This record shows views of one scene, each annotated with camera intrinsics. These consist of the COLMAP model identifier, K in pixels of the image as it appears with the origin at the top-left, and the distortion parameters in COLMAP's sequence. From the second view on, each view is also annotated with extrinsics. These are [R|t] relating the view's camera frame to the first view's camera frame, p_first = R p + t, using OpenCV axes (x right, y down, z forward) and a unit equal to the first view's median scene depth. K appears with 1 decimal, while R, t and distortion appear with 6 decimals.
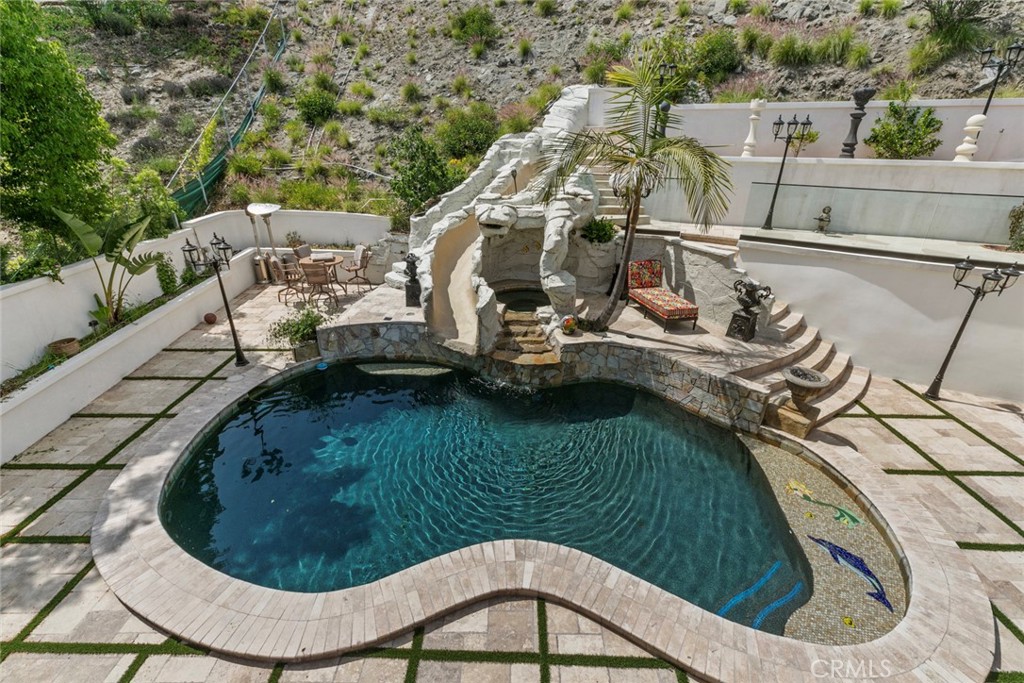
lens RADIAL K [[457.4, 0, 513.6], [0, 457.4, 339.3], [0, 0, 1]] dist [0.002012, -0.000131]
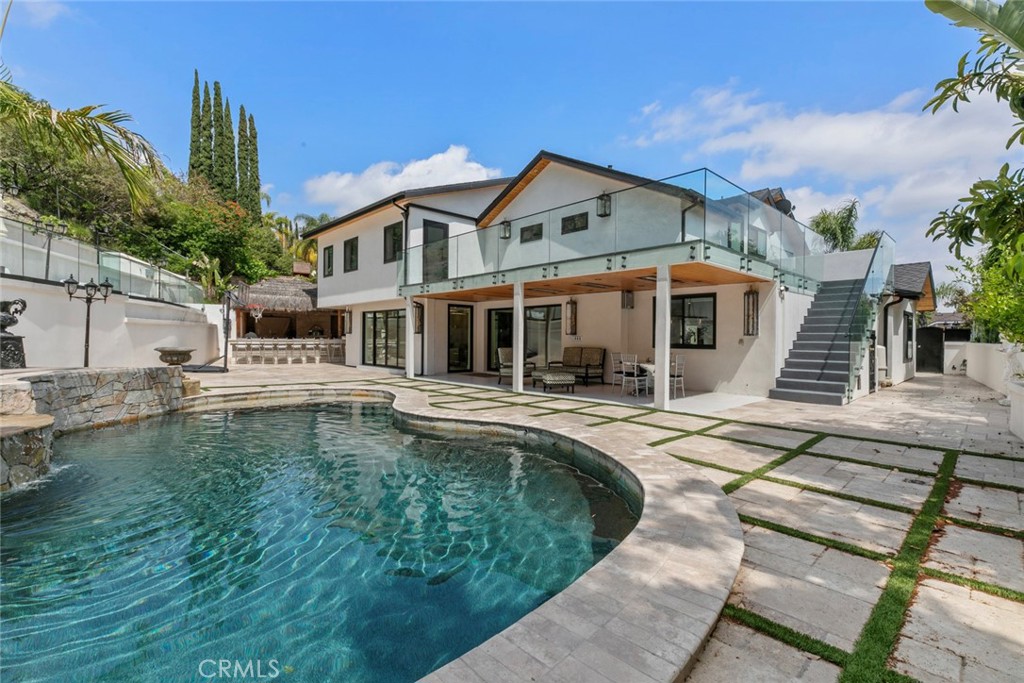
lens RADIAL K [[457.7, 0, 515.0], [0, 457.7, 343.5], [0, 0, 1]] dist [0.006511, -0.000157]
pose [[-0.687569, -0.028511, 0.725559, -0.569373], [0.274179, 0.915063, 0.295781, -0.030795], [-0.672365, 0.402303, -0.621352, 0.737874]]
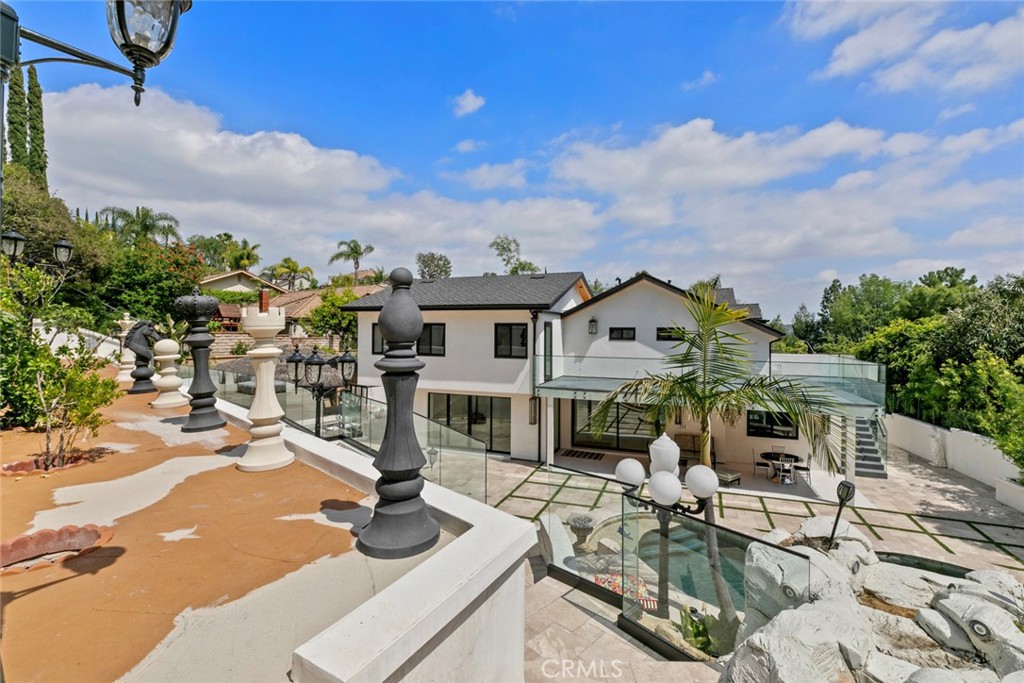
lens RADIAL K [[457.7, 0, 515.0], [0, 457.7, 343.5], [0, 0, 1]] dist [0.006511, -0.000157]
pose [[-0.936439, -0.029286, 0.349607, 0.220660], [0.123785, 0.904840, 0.407360, -0.637774], [-0.328268, 0.424744, -0.843702, 1.291944]]
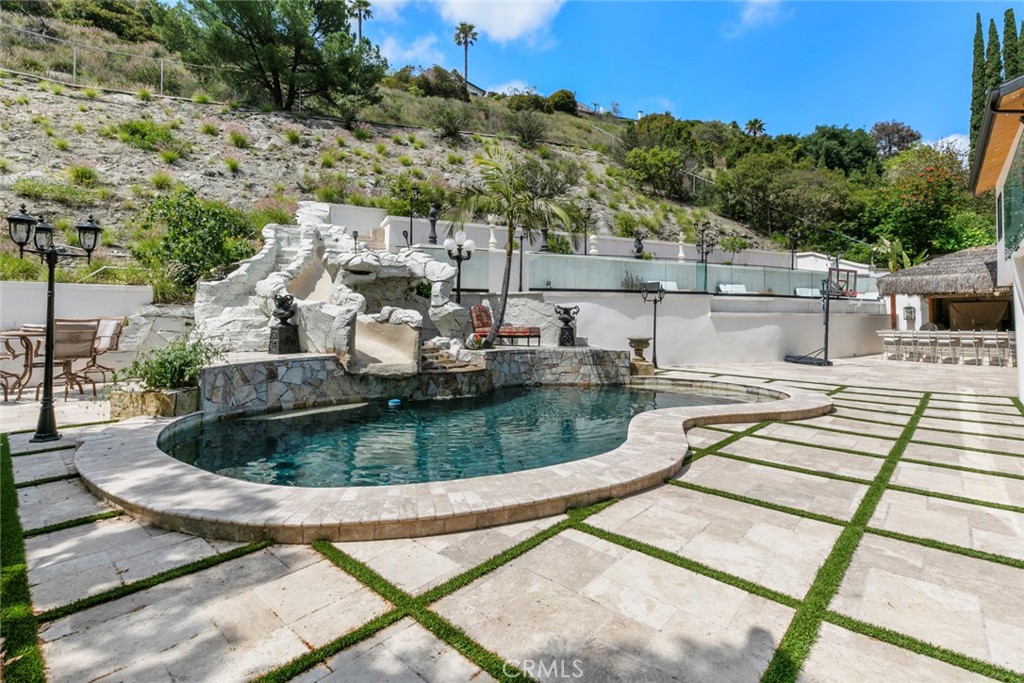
lens RADIAL K [[469.0, 0, 515.1], [0, 469.0, 310.2], [0, 0, 1]] dist [0.006696, 0.000302]
pose [[0.669922, 0.010429, 0.742359, -0.547801], [0.302488, 0.909312, -0.285747, 0.211157], [-0.678016, 0.415983, 0.606013, 0.172935]]
